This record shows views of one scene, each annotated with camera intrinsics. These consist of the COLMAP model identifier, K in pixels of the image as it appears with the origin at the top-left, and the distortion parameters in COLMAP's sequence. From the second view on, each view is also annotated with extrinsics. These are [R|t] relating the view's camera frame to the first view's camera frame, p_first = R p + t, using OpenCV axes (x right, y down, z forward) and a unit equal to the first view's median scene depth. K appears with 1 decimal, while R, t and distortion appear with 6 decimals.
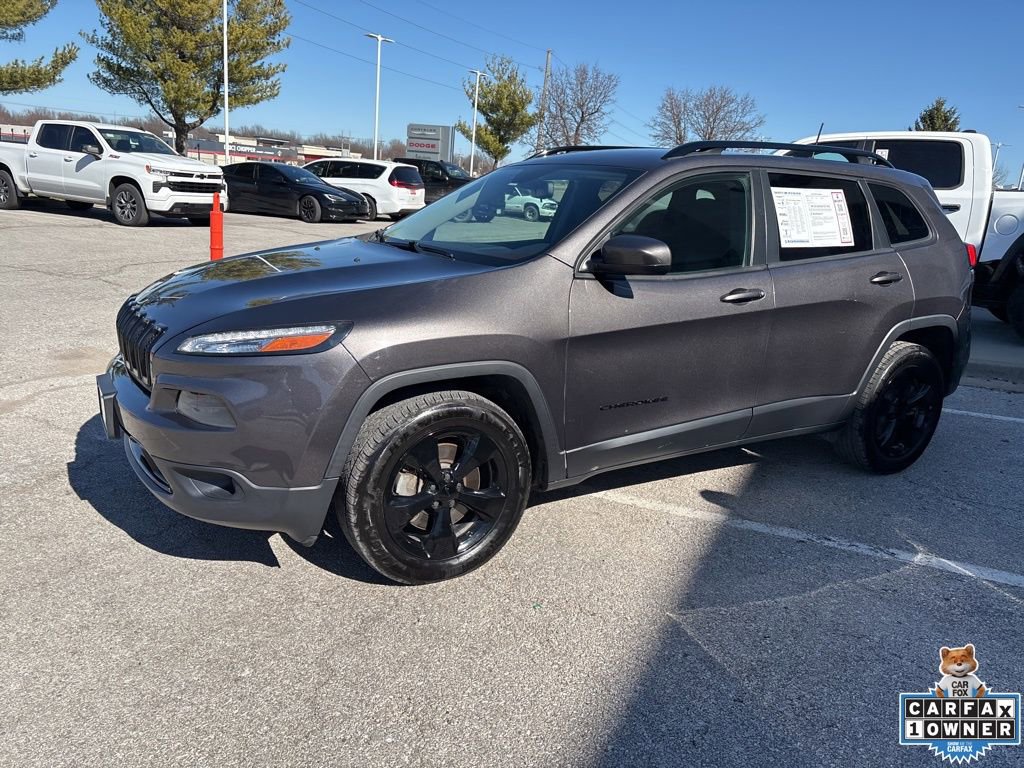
lens RADIAL K [[770.1, 0, 511.3], [0, 770.1, 387.8], [0, 0, 1]] dist [0.038050, -0.042670]
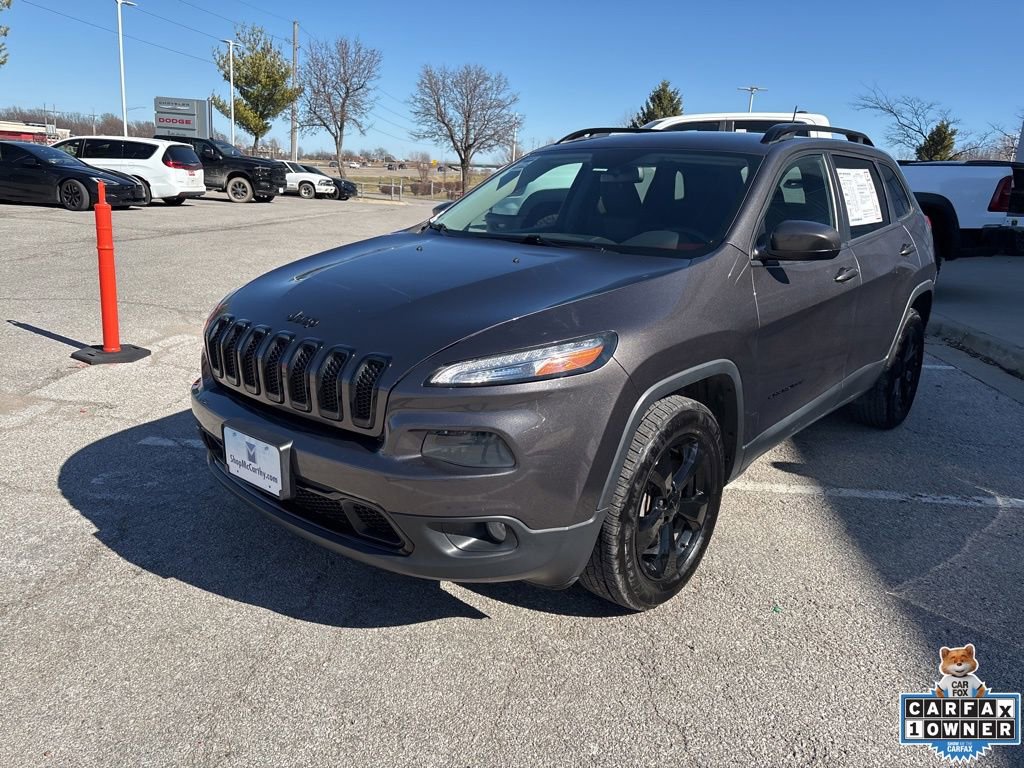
lens RADIAL K [[770.1, 0, 510.5], [0, 770.1, 375.9], [0, 0, 1]] dist [0.038050, -0.042670]
pose [[0.950791, -0.095311, 0.294810, -0.369530], [0.091230, 0.995447, 0.027600, -0.044327], [-0.296098, 0.000653, 0.955157, 0.117978]]
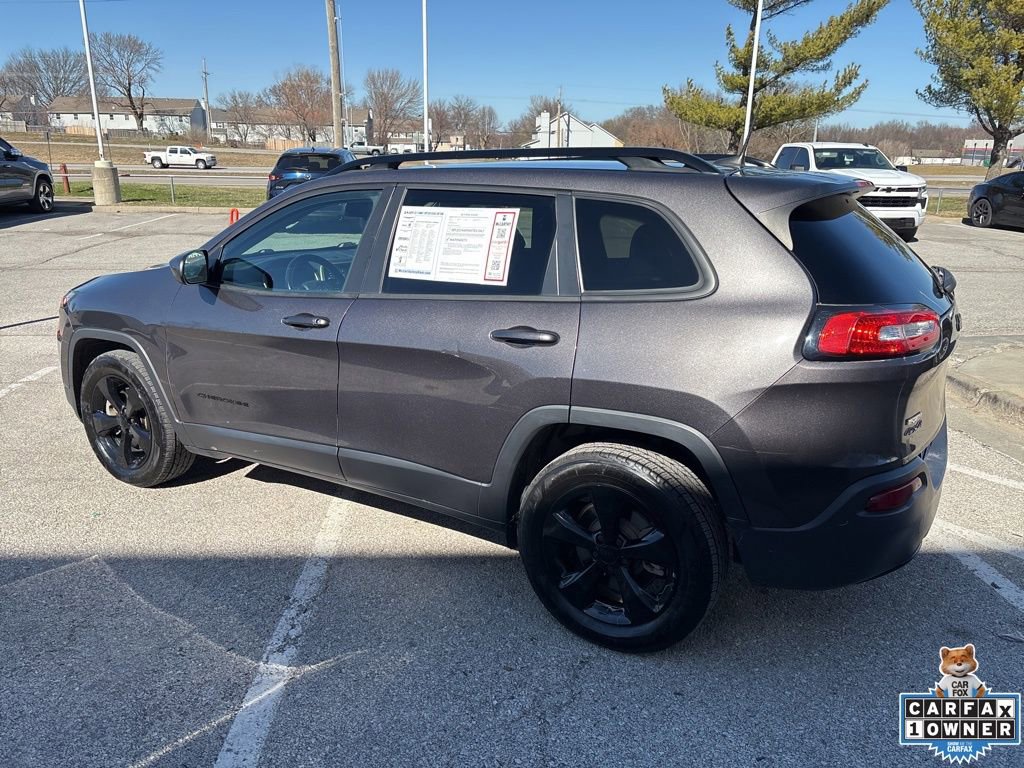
lens RADIAL K [[770.1, 0, 517.5], [0, 770.1, 389.5], [0, 0, 1]] dist [0.038050, -0.042670]
pose [[0.465707, 0.198215, -0.862455, 1.037986], [-0.210351, 0.971454, 0.109680, -0.162737], [0.859575, 0.130339, 0.494107, 0.635307]]
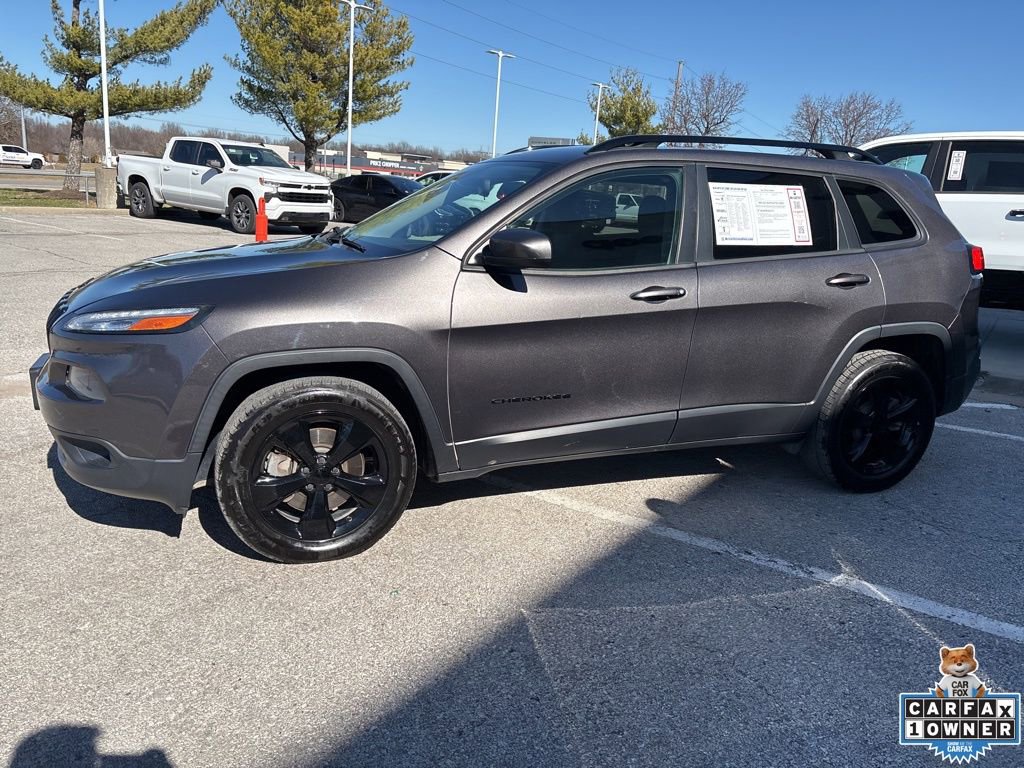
lens RADIAL K [[770.1, 0, 512.3], [0, 770.1, 385.7], [0, 0, 1]] dist [0.038050, -0.042670]
pose [[0.985810, 0.037159, -0.163700, 0.232314], [-0.040206, 0.999074, -0.015337, 0.015380], [0.162979, 0.021702, 0.986391, 0.016501]]
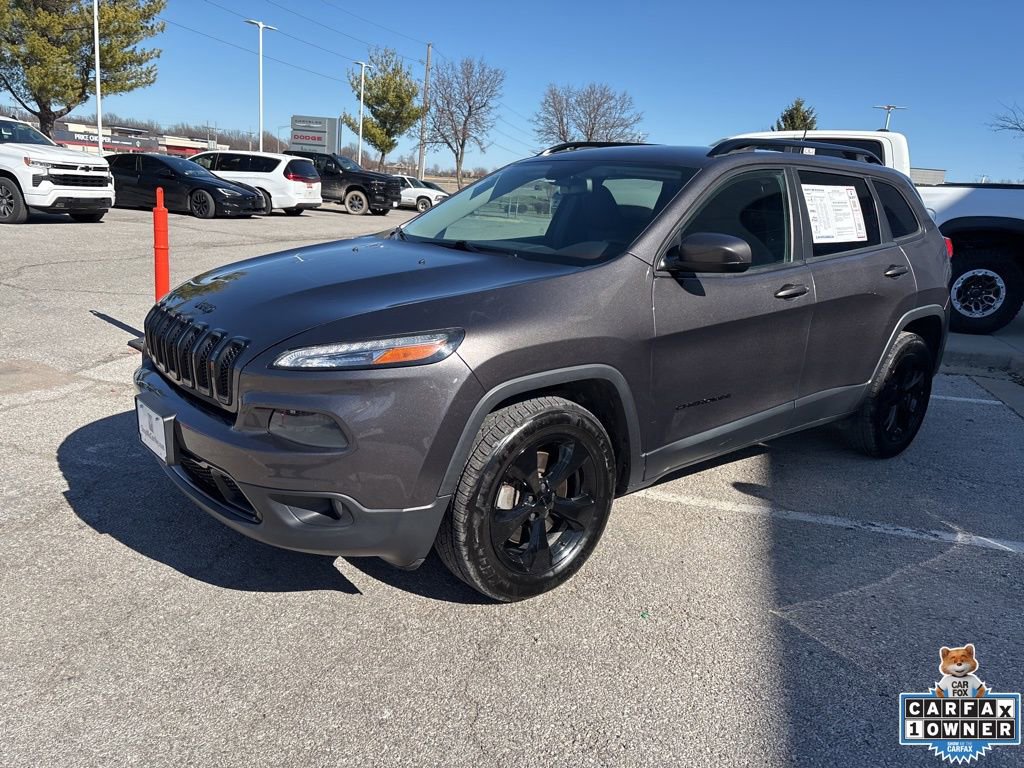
lens RADIAL K [[770.1, 0, 511.1], [0, 770.1, 383.1], [0, 0, 1]] dist [0.038050, -0.042670]
pose [[0.988268, -0.036583, 0.148286, -0.182358], [0.036335, 0.999330, 0.004381, -0.013392], [-0.148347, 0.001058, 0.988935, 0.040224]]
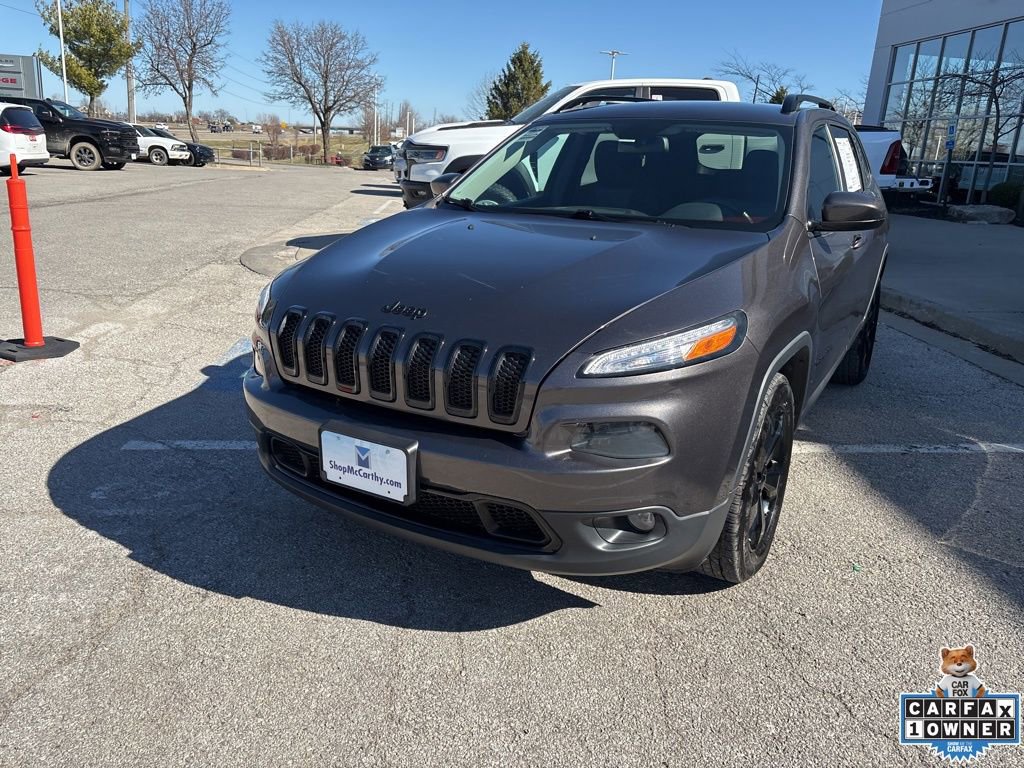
lens RADIAL K [[770.1, 0, 509.4], [0, 770.1, 378.3], [0, 0, 1]] dist [0.038050, -0.042670]
pose [[0.881106, -0.159828, 0.445092, -0.530203], [0.132082, 0.986875, 0.092906, -0.079271], [-0.454099, -0.023072, 0.890652, 0.210888]]
